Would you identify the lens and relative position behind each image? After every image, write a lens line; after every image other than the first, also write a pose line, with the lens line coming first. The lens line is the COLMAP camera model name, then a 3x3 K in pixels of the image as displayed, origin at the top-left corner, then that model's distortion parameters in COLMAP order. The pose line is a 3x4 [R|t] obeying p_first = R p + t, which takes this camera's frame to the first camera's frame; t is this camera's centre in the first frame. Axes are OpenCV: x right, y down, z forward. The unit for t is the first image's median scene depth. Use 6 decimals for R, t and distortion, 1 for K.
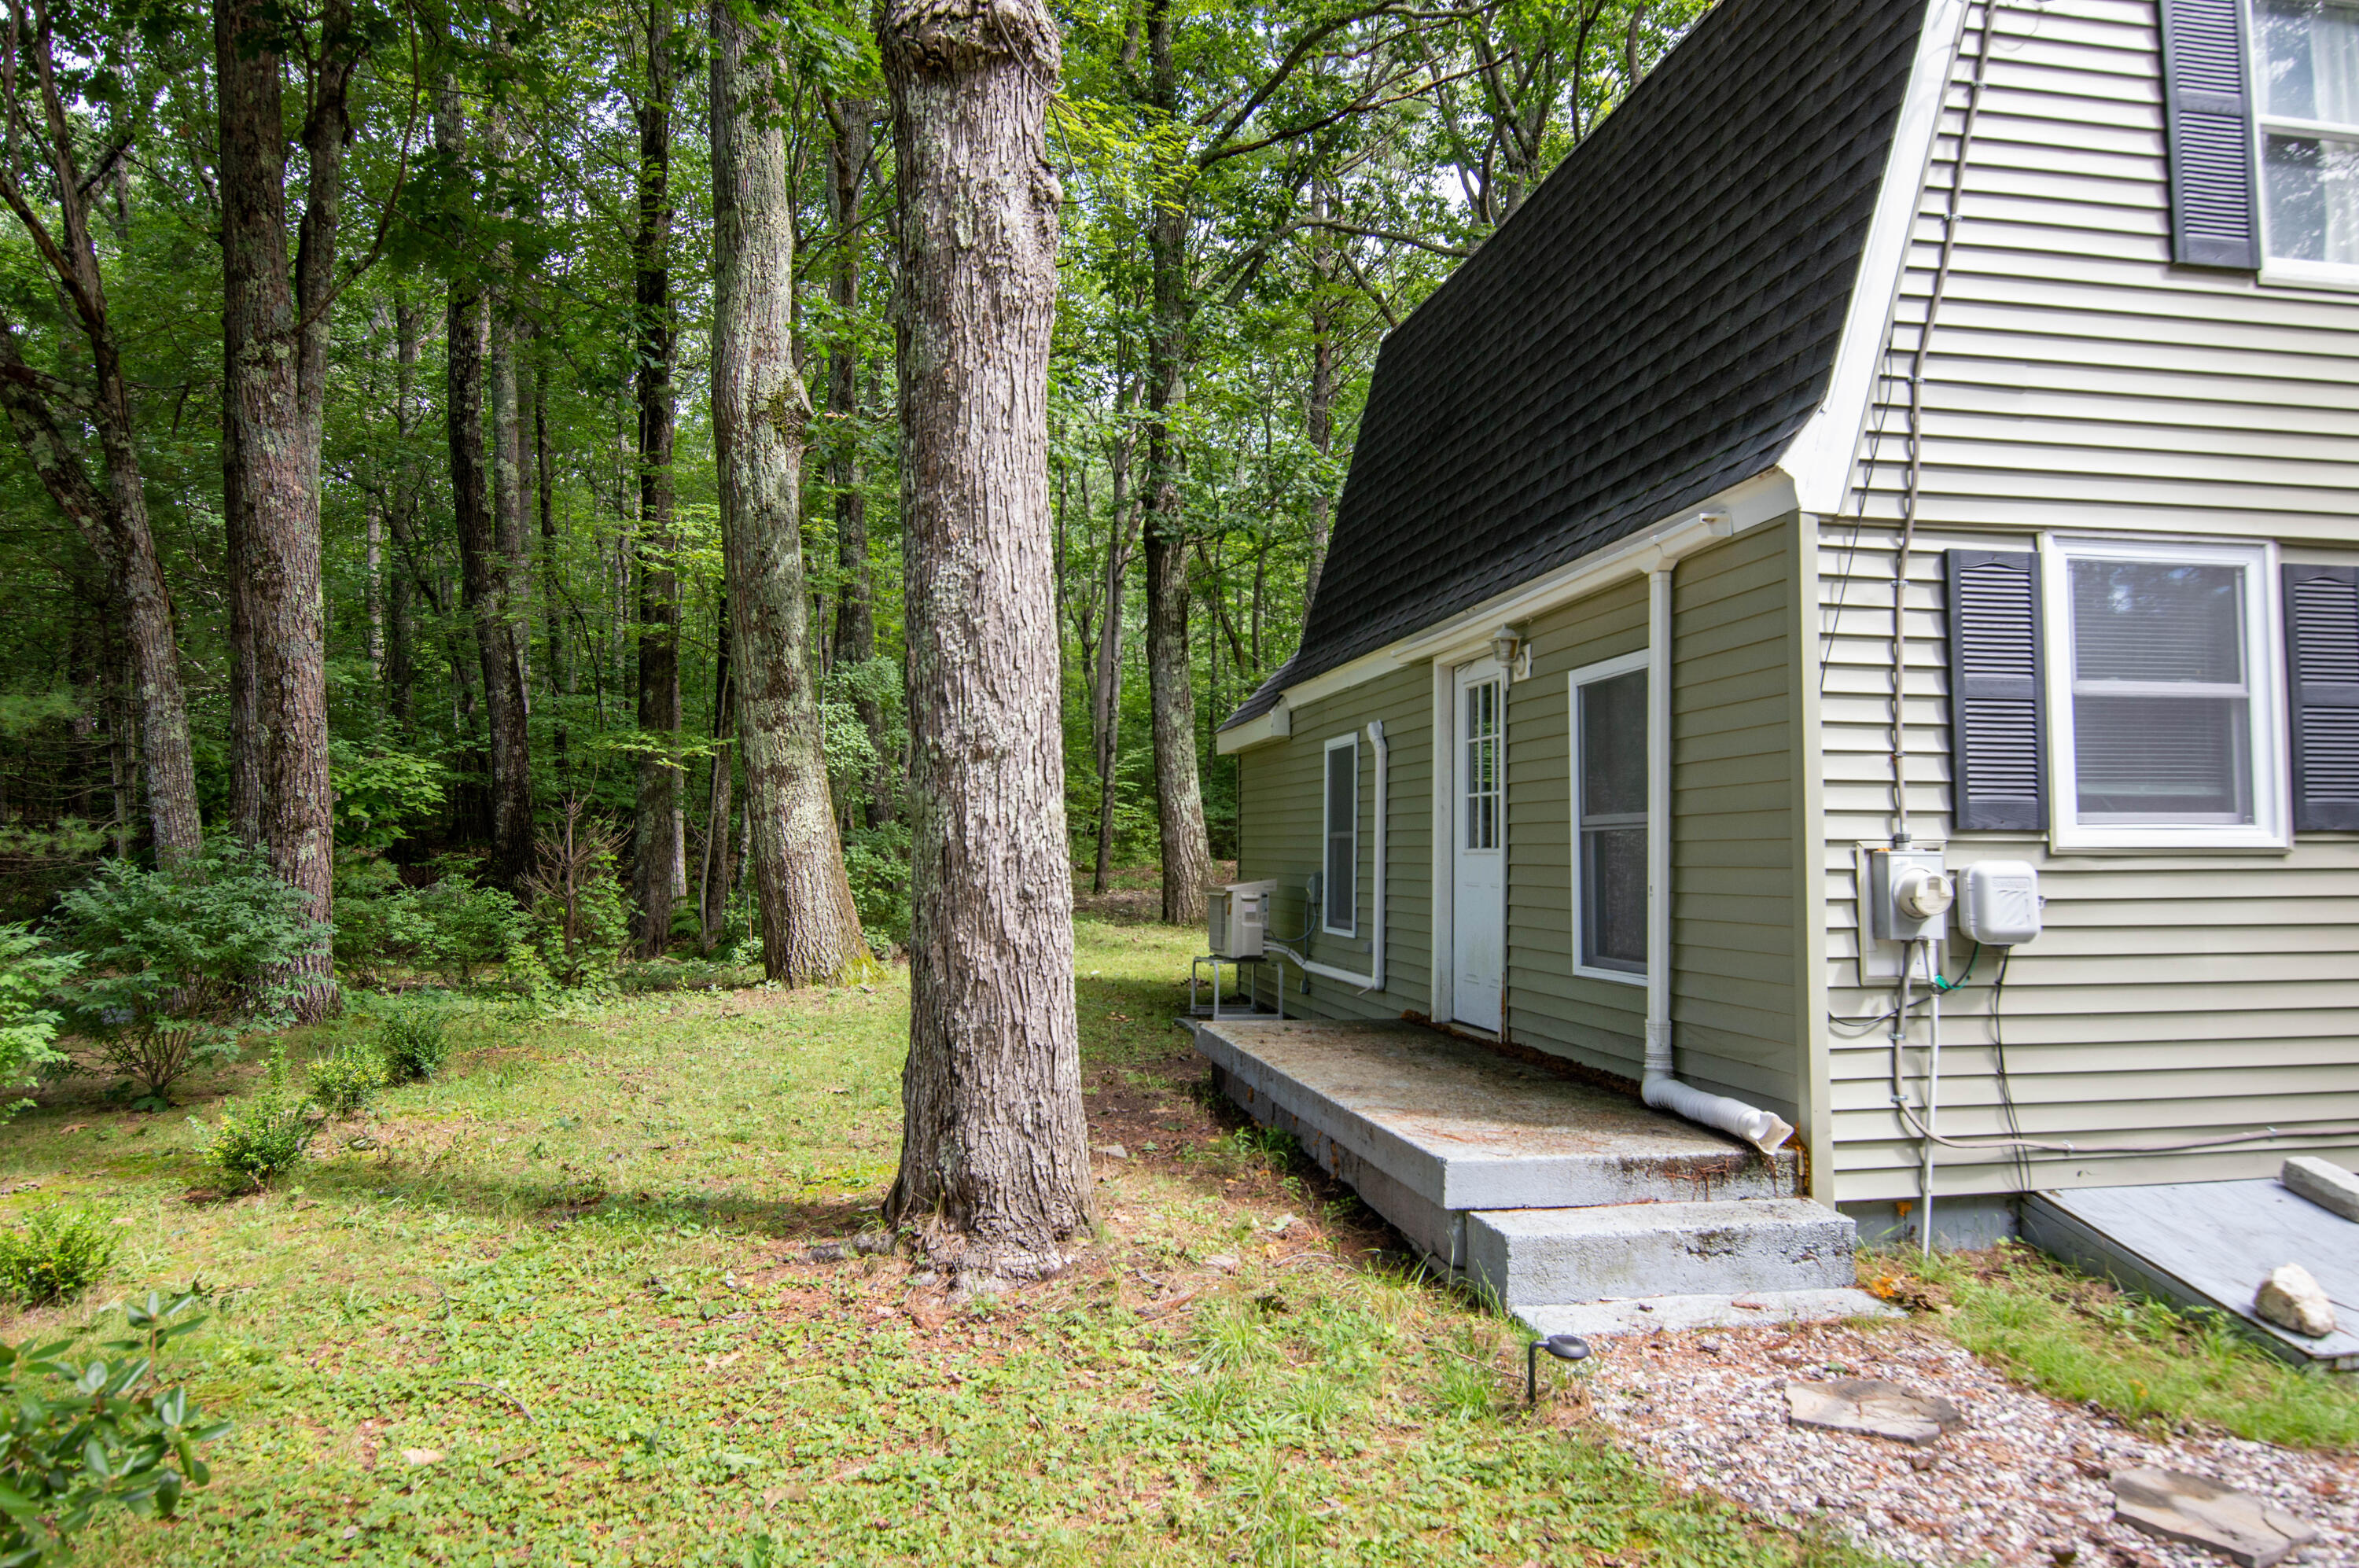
lens RADIAL K [[1489.1, 0, 1179.2], [0, 1489.1, 779.3], [0, 0, 1]] dist [-0.004248, -0.003030]
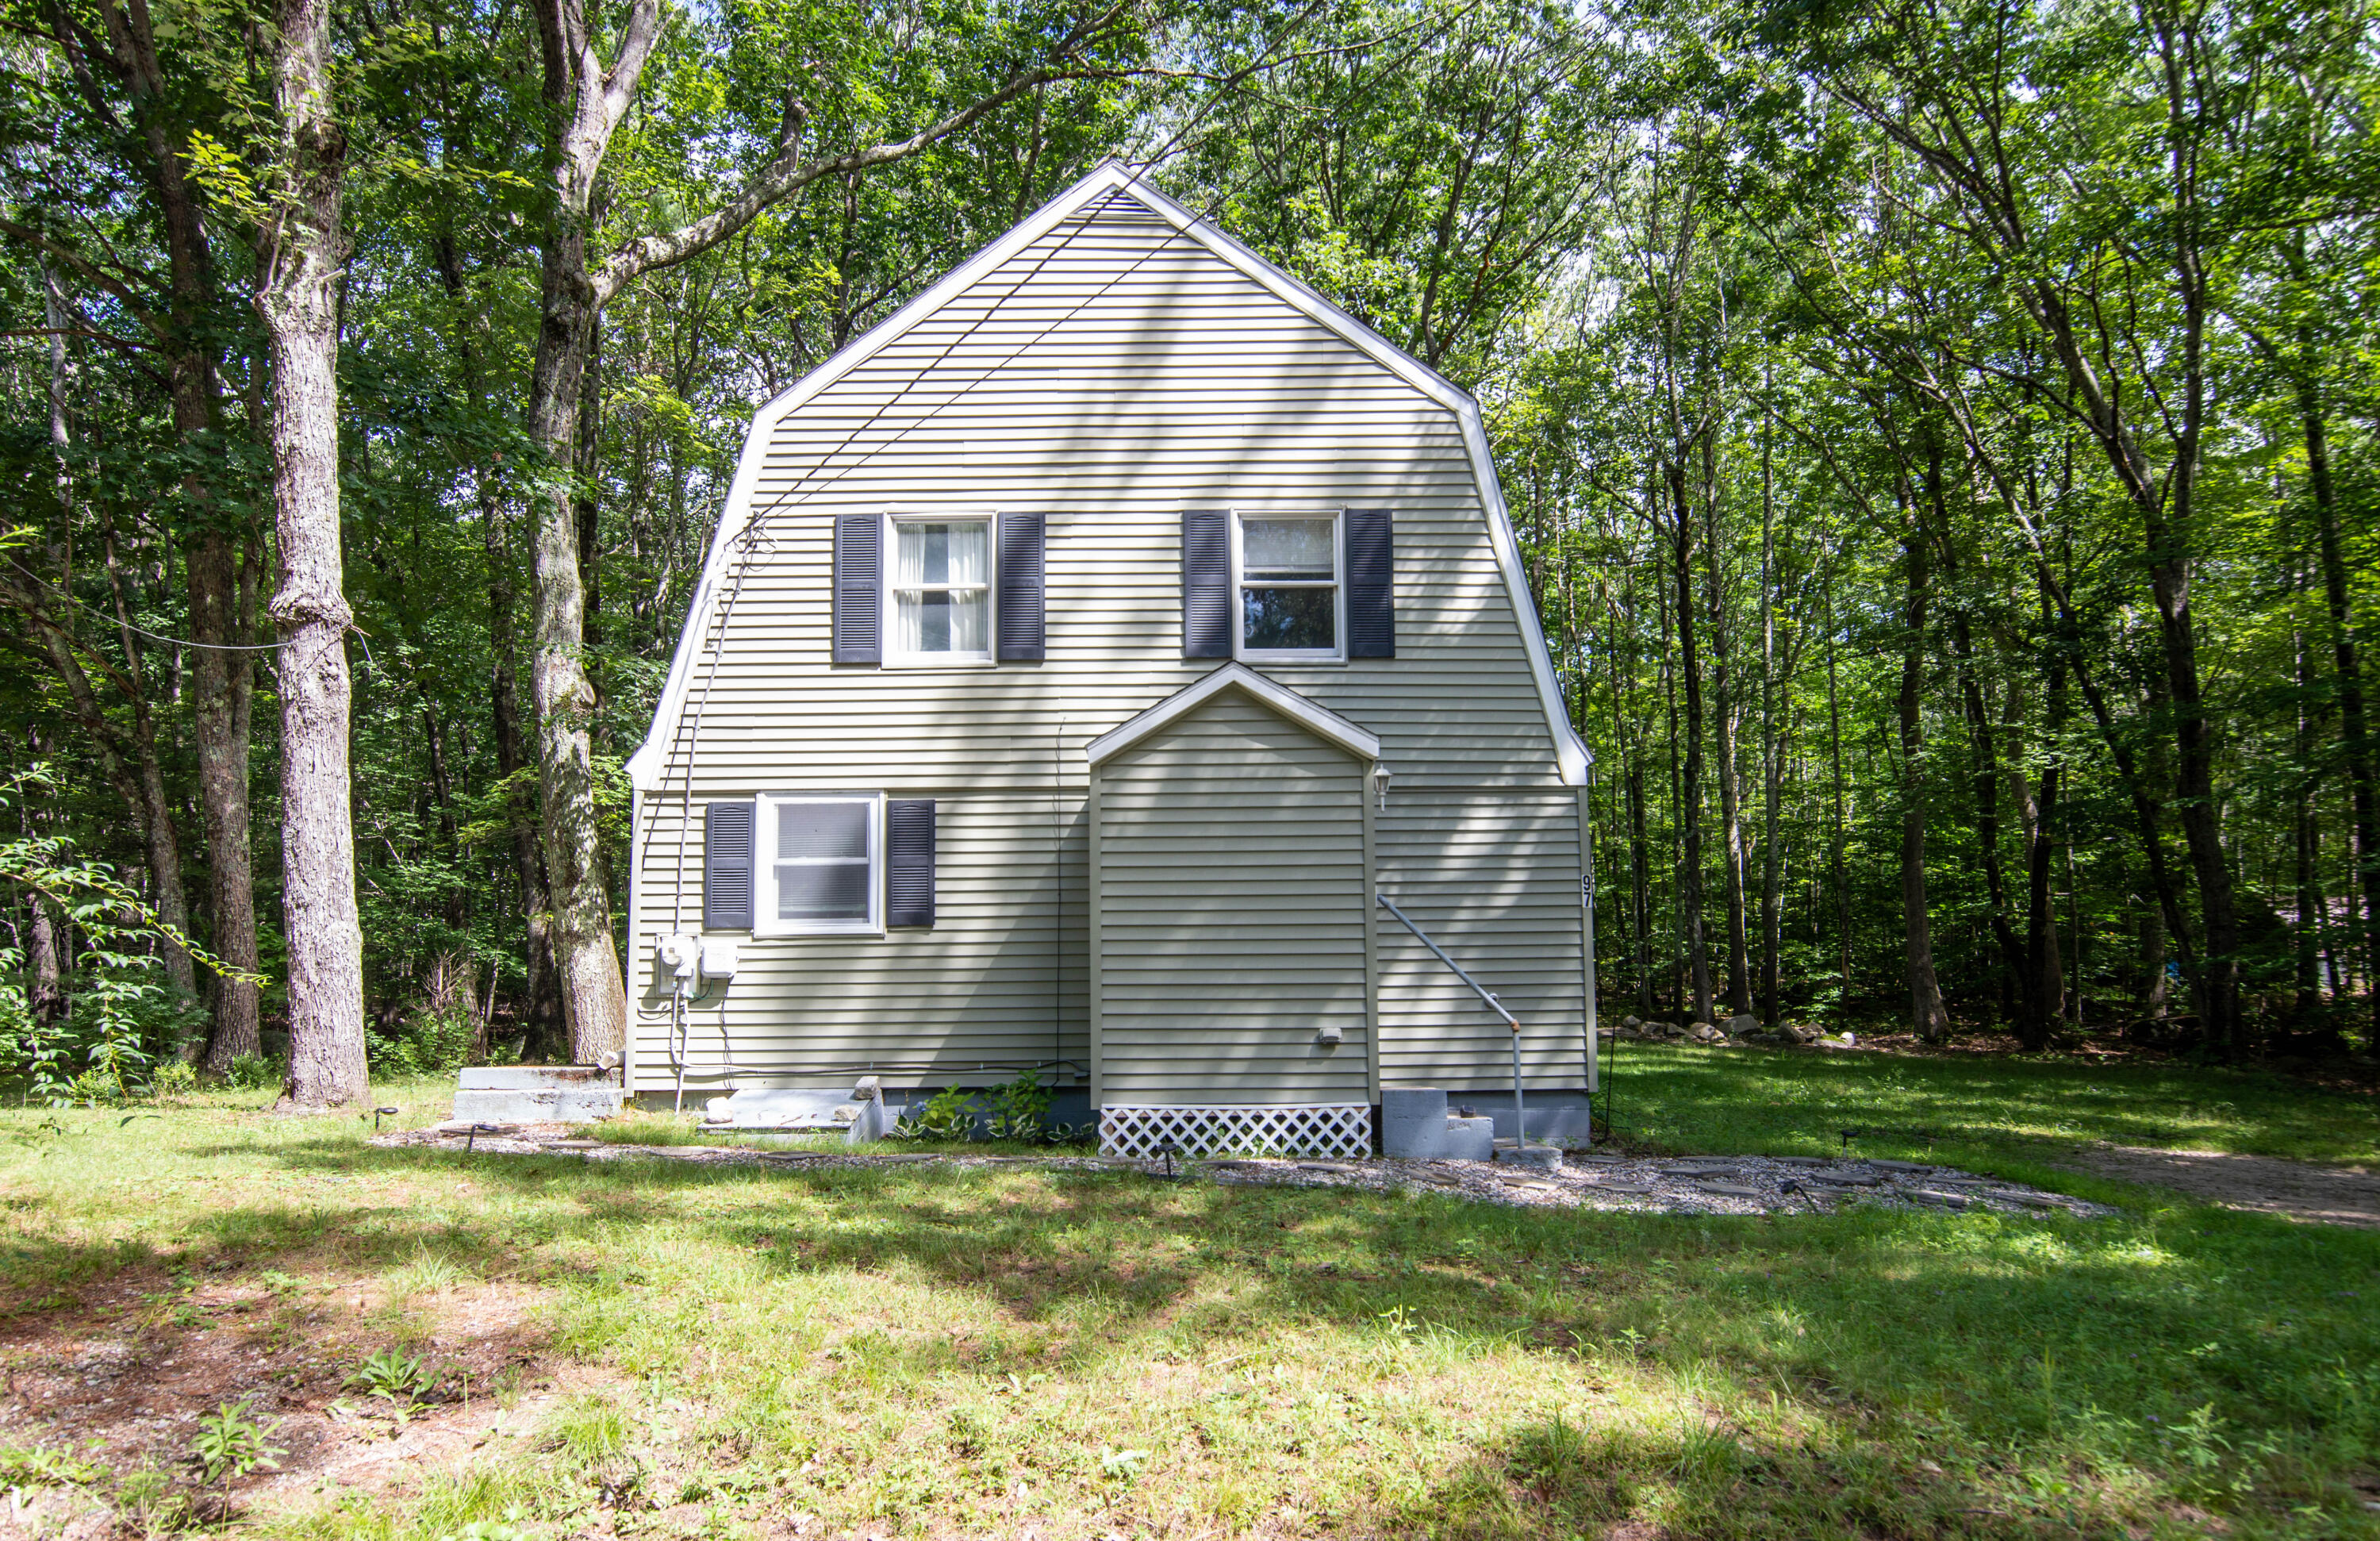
lens RADIAL K [[1481.1, 0, 1160.3], [0, 1481.1, 919.4], [0, 0, 1]] dist [-0.002087, -0.000890]
pose [[0.983575, -0.025092, -0.178745, 1.586109], [0.019836, 0.999318, -0.031130, 0.103402], [0.179405, 0.027073, 0.983403, -1.063174]]
